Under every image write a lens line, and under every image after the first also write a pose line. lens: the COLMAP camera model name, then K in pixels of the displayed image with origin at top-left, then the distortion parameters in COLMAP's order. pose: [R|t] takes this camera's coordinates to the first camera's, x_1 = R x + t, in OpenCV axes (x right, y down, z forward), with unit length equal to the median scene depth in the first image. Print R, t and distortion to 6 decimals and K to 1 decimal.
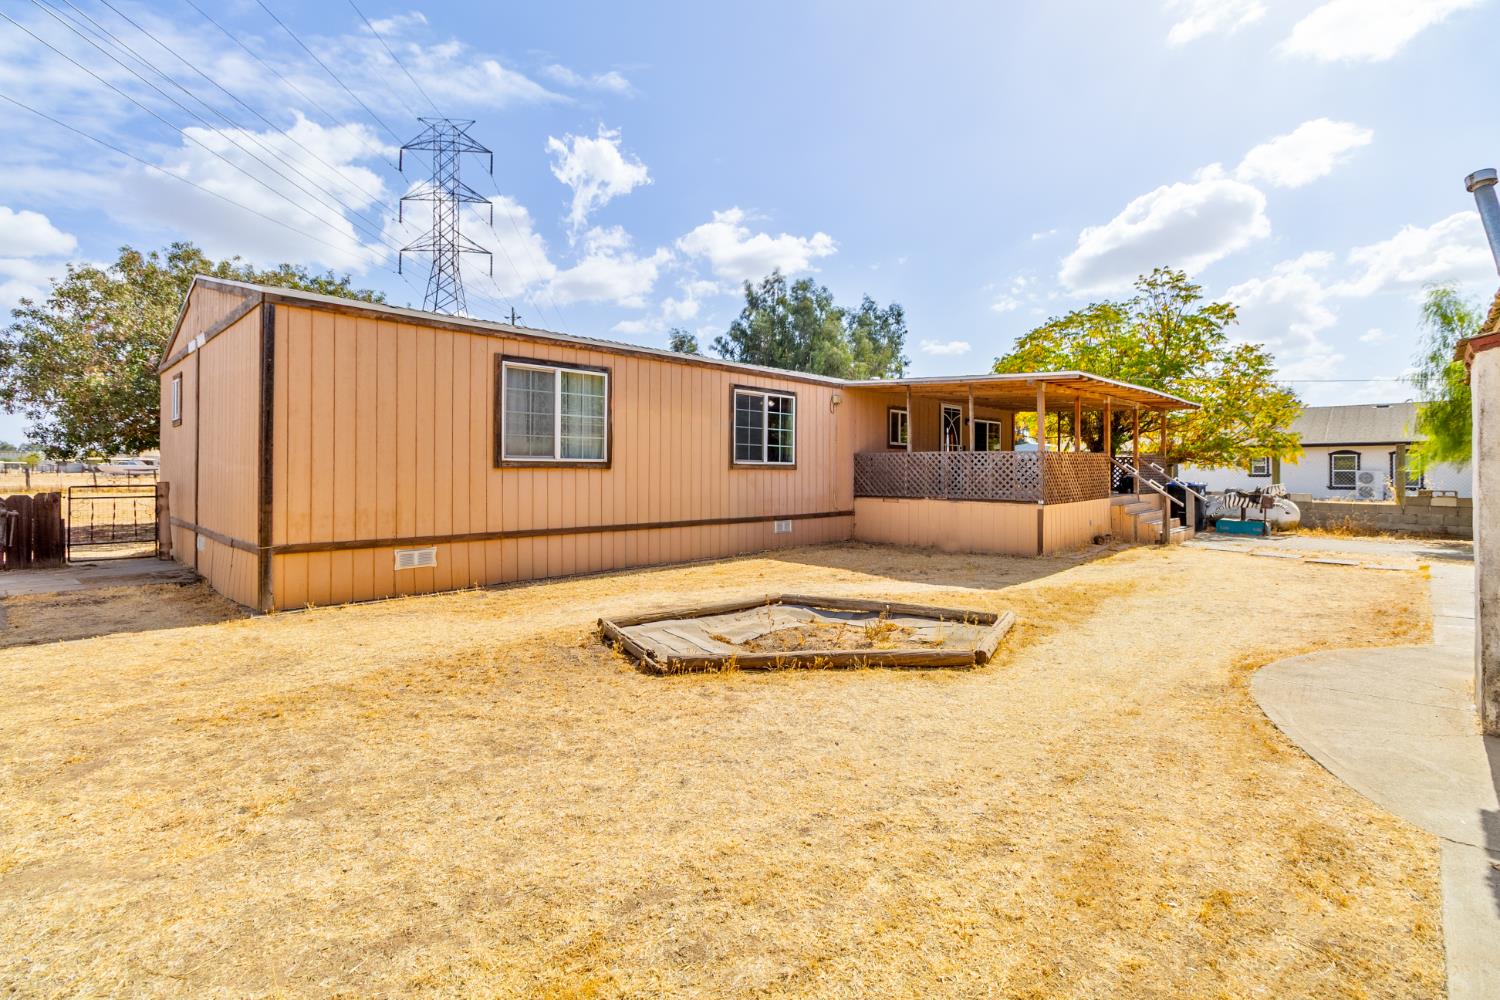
lens RADIAL K [[705.2, 0, 753.7], [0, 705.2, 491.3], [0, 0, 1]] dist [0.001732, 0.000661]
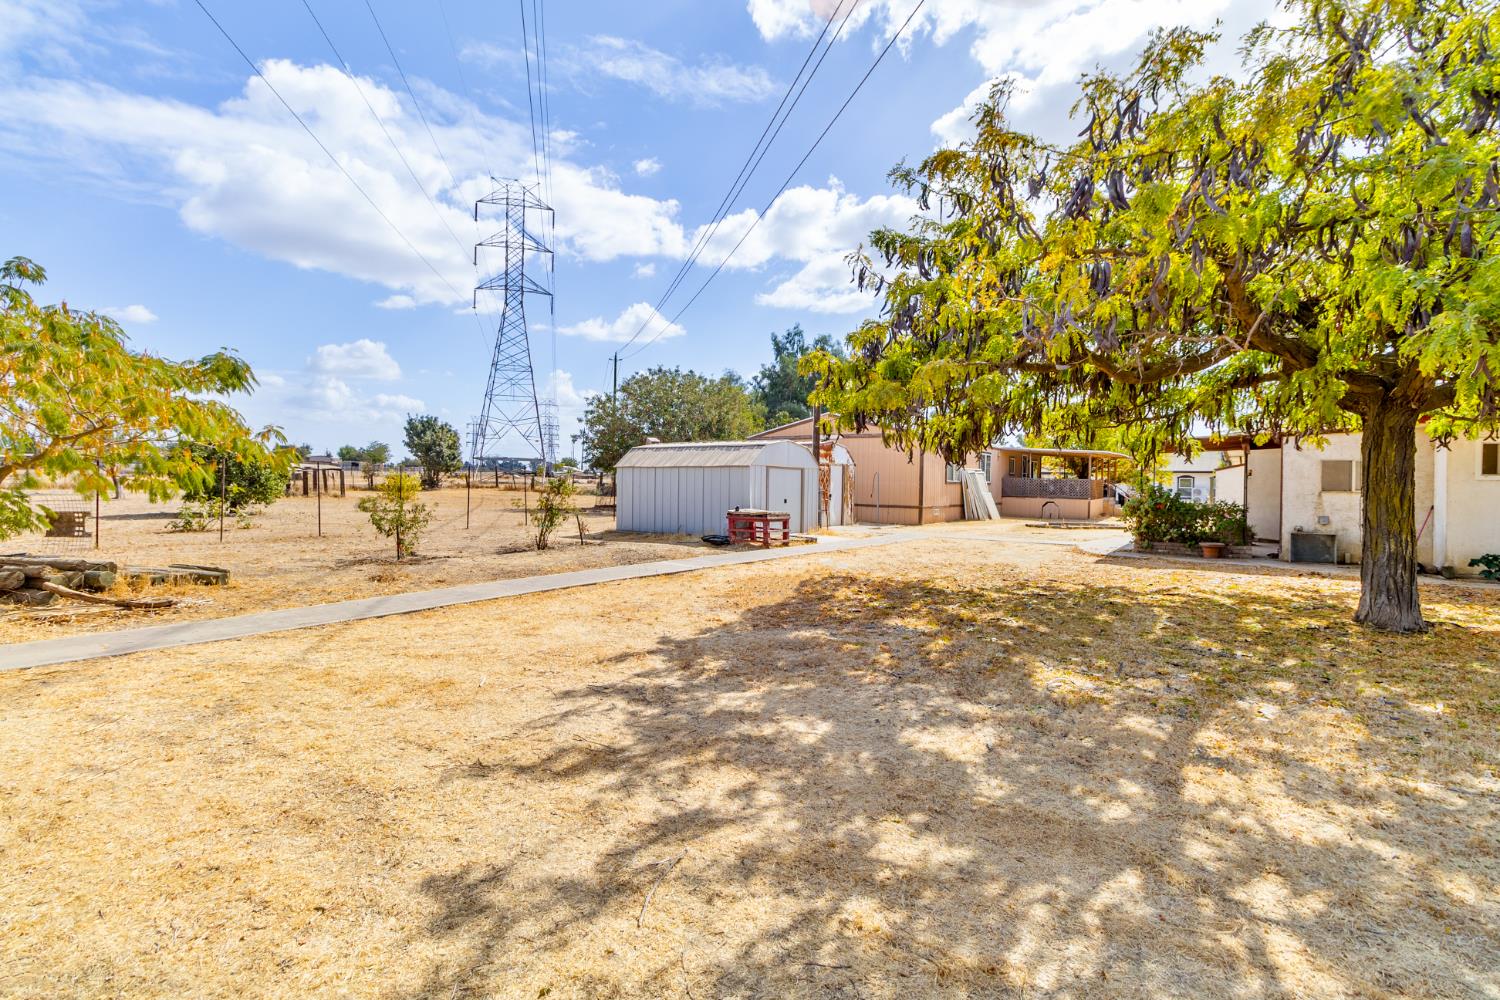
lens RADIAL K [[705.2, 0, 753.0], [0, 705.2, 501.2], [0, 0, 1]] dist [0.001732, 0.000661]
pose [[0.987641, 0.012114, 0.156264, -0.849059], [-0.013011, 0.999904, 0.004715, 0.018526], [-0.156192, -0.006689, 0.987704, -0.949278]]
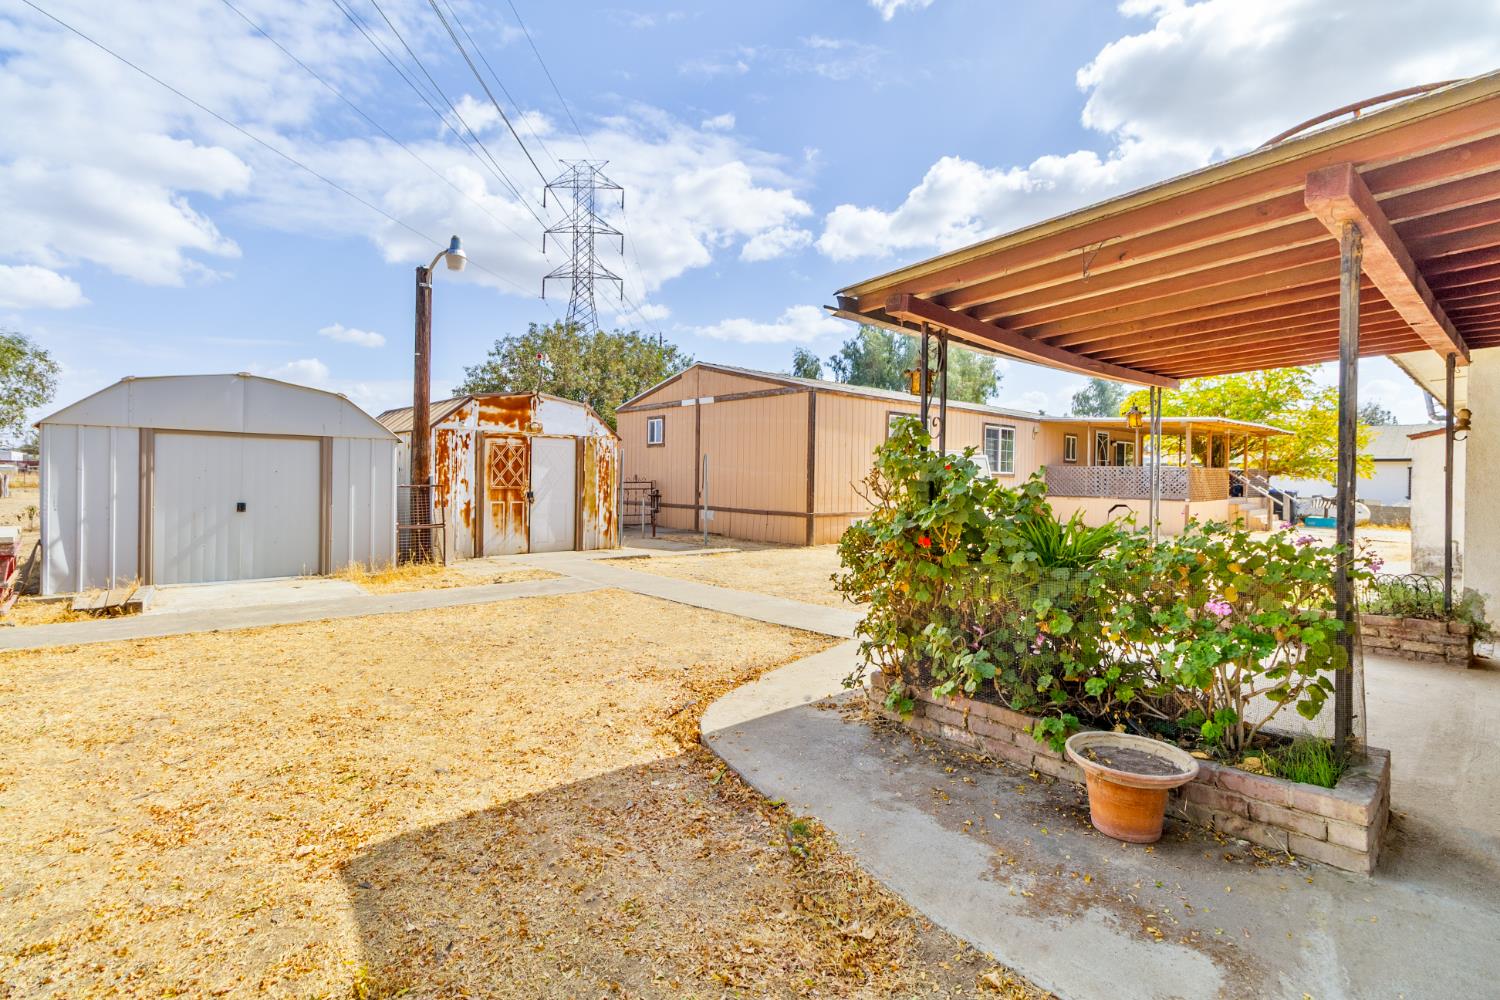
lens RADIAL K [[705.2, 0, 759.1], [0, 705.2, 495.4], [0, 0, 1]] dist [0.001732, 0.000661]
pose [[0.997666, 0.012880, -0.067060, -0.291176], [-0.012811, 0.999917, 0.001453, 0.009914], [0.067073, -0.000591, 0.997748, -0.409770]]
